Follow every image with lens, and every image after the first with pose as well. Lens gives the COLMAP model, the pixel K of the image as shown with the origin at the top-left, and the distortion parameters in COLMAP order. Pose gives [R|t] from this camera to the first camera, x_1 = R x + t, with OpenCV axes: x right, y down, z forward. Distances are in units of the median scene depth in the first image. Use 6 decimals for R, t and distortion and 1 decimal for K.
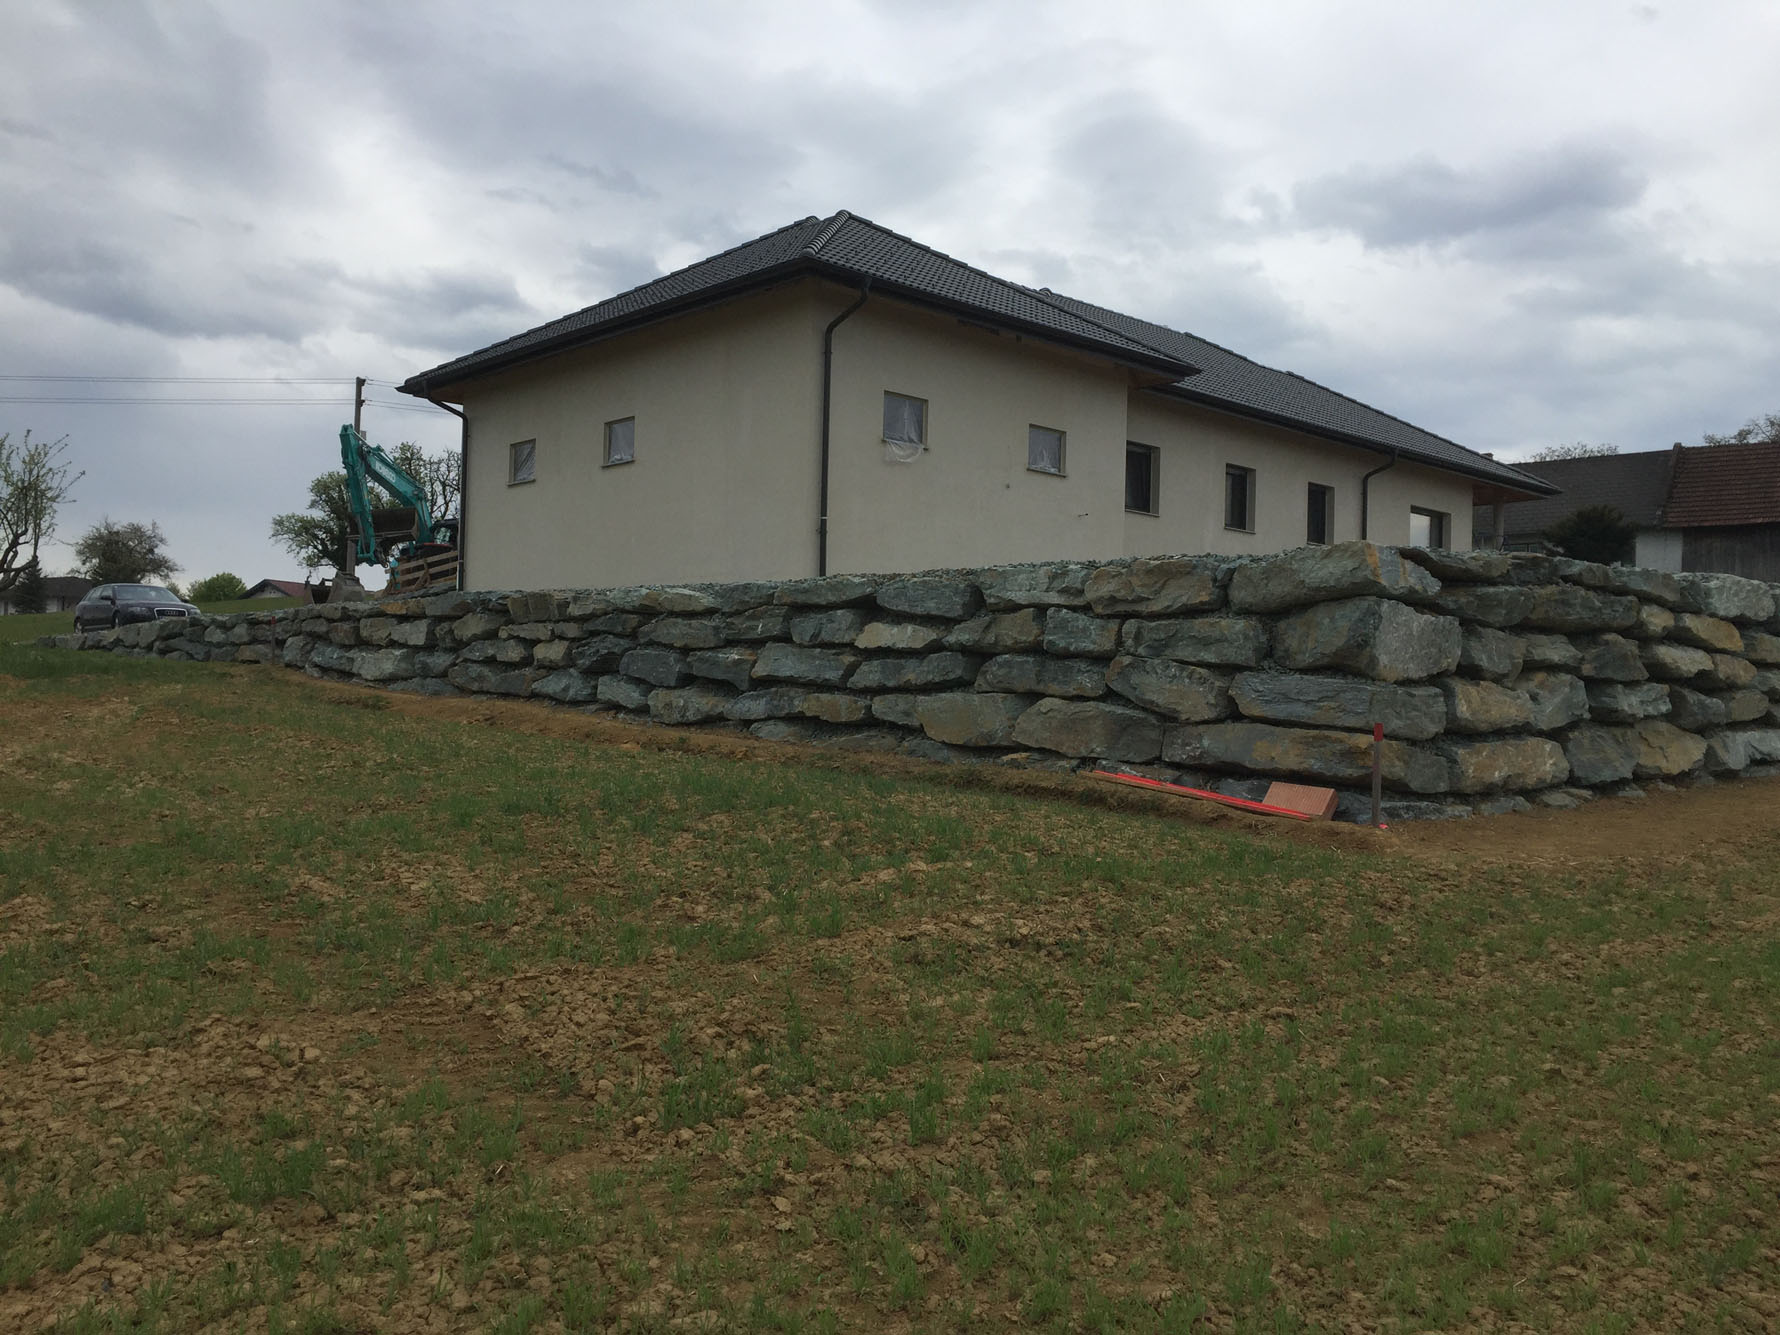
lens RADIAL K [[1458.0, 0, 895.5], [0, 1458.0, 658.1], [0, 0, 1]] dist [0.055827, -0.088691]
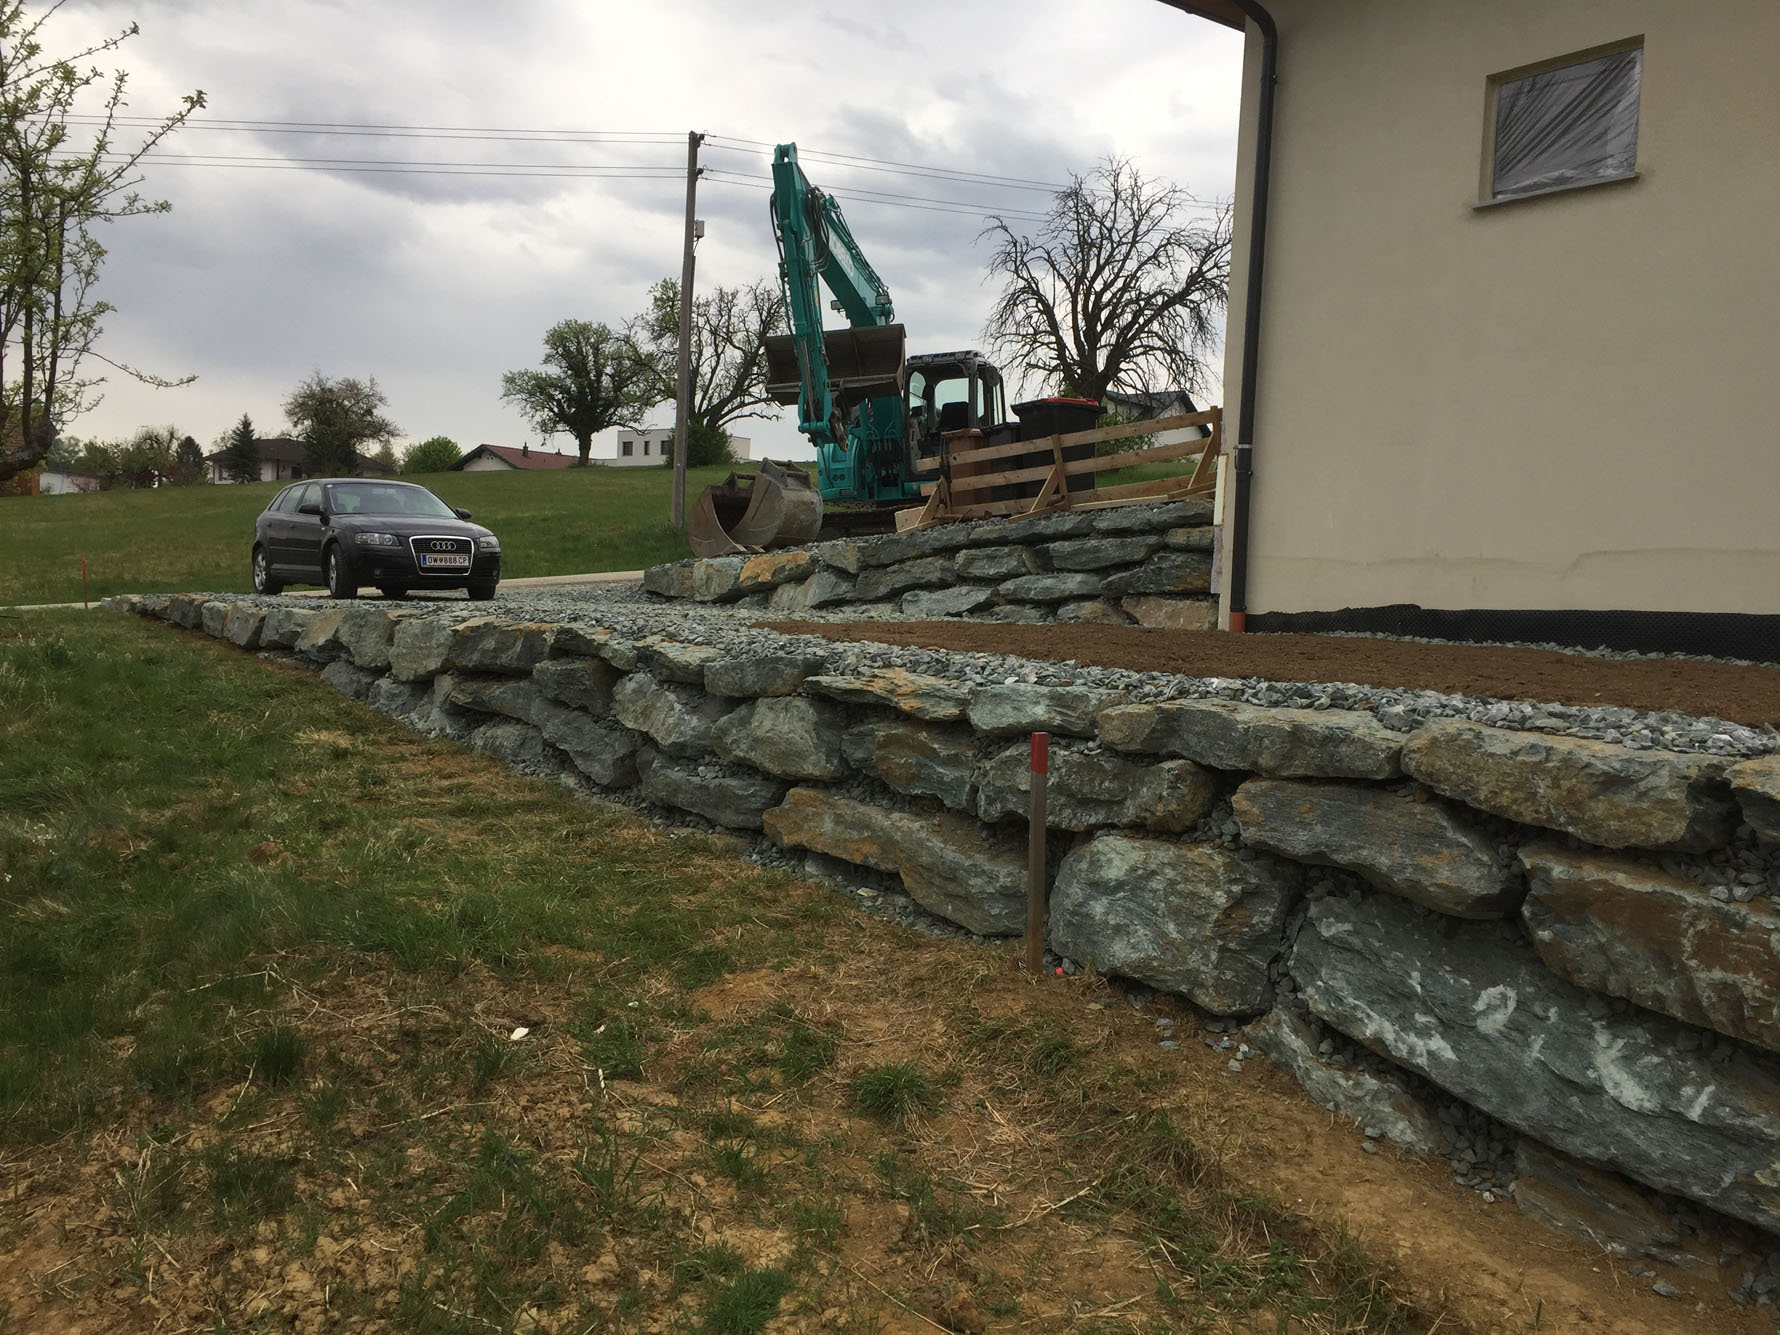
lens RADIAL K [[1458.0, 0, 895.5], [0, 1458.0, 658.1], [0, 0, 1]] dist [0.055827, -0.088691]
pose [[0.992344, 0.029294, -0.119979, -0.439576], [-0.018495, 0.995756, 0.090155, -0.059843], [0.122110, -0.087246, 0.988674, 0.831436]]
